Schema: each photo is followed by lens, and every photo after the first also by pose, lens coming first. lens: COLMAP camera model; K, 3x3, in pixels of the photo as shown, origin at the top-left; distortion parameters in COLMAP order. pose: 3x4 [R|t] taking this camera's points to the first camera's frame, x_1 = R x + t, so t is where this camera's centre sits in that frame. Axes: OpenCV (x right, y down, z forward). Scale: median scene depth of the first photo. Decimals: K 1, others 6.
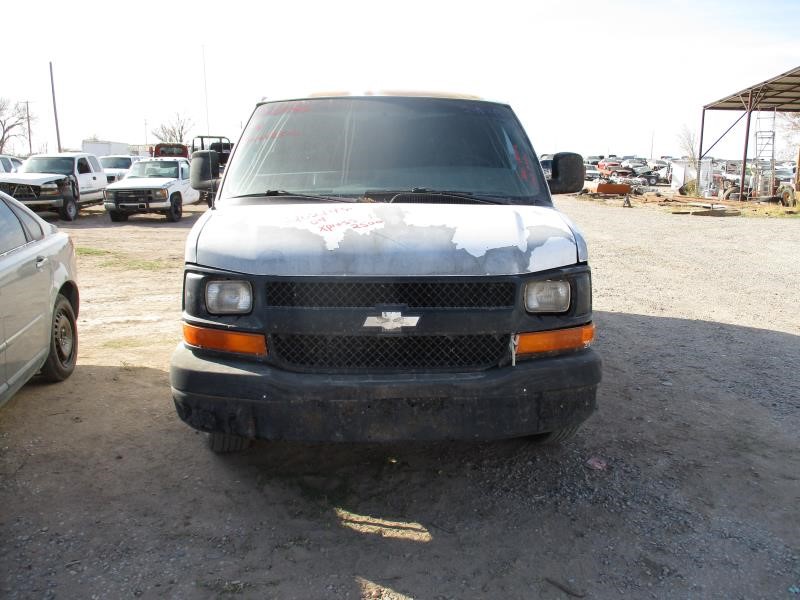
lens RADIAL K [[666.4, 0, 399.9], [0, 666.4, 297.7], [0, 0, 1]] dist [-0.036245, 0.019735]
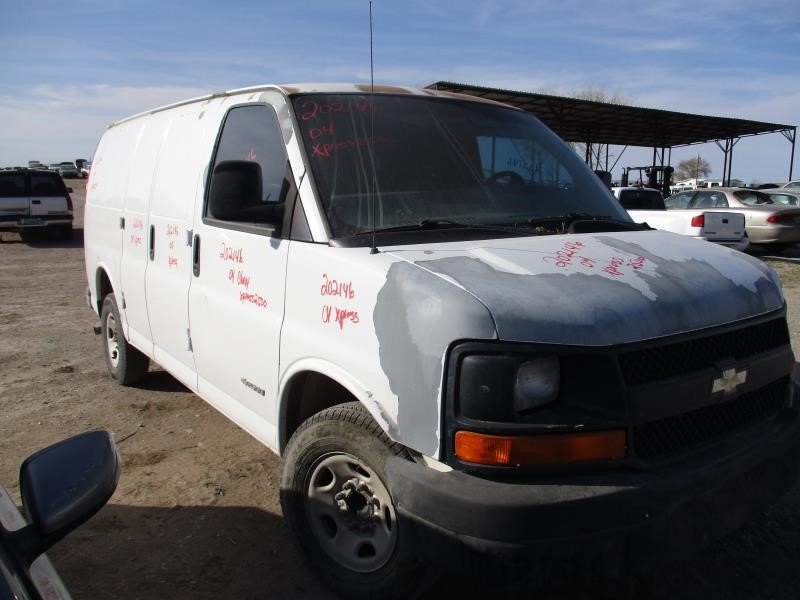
lens RADIAL K [[666.4, 0, 399.6], [0, 666.4, 302.9], [0, 0, 1]] dist [-0.036245, 0.019735]
pose [[0.788599, -0.091205, 0.608106, -0.793201], [0.099335, 0.994845, 0.020391, -0.113492], [-0.606831, 0.044326, 0.793594, 0.571006]]
